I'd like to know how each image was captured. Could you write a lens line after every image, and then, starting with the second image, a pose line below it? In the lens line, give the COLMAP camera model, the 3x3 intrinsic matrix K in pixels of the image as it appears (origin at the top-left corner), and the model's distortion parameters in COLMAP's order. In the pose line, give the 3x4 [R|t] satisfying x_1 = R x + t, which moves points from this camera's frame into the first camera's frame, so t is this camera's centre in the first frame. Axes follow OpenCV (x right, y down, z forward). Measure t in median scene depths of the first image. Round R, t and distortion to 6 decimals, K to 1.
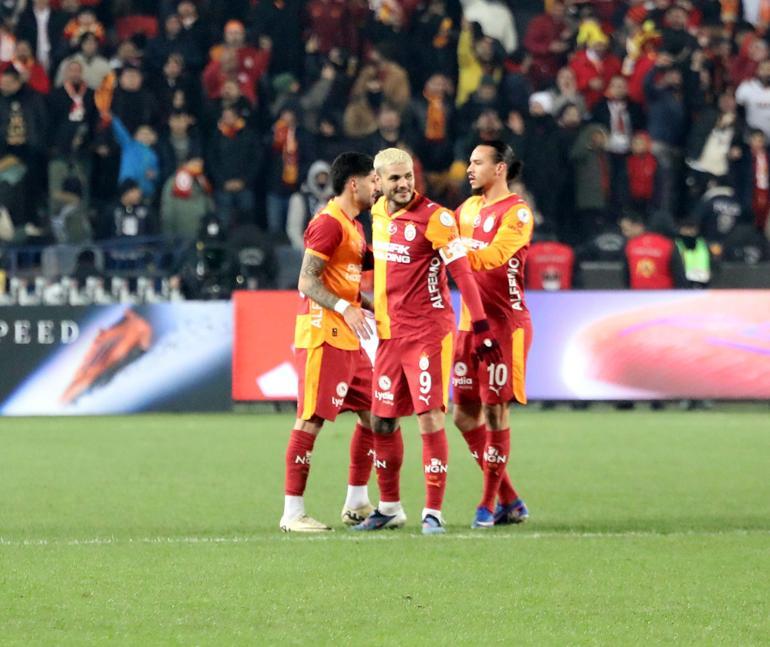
lens RADIAL K [[5350.7, 0, 384.9], [0, 5350.7, 324.1], [0, 0, 1]] dist [0.042264, 0.000000]
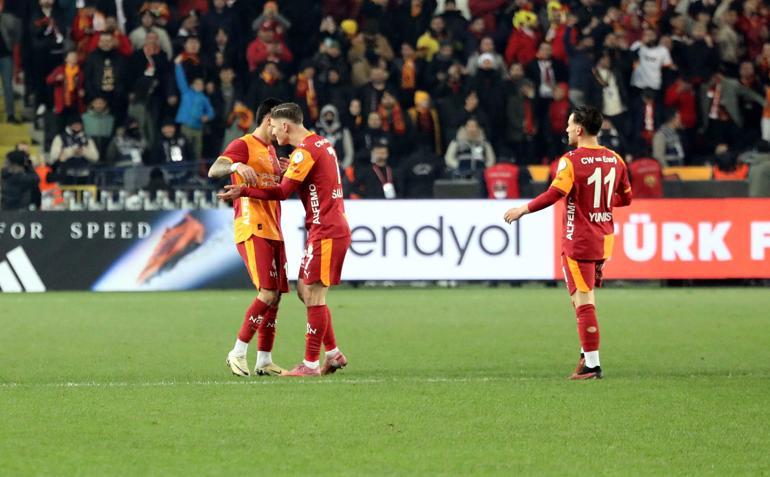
lens RADIAL K [[4564.9, 0, 385.1], [0, 4564.9, 237.9], [0, 0, 1]] dist [0.126776, 0.000000]
pose [[0.999761, -0.001393, -0.021833, 0.028141], [0.001504, 0.999986, 0.005075, -0.002402], [0.021826, -0.005106, 0.999749, -0.161839]]
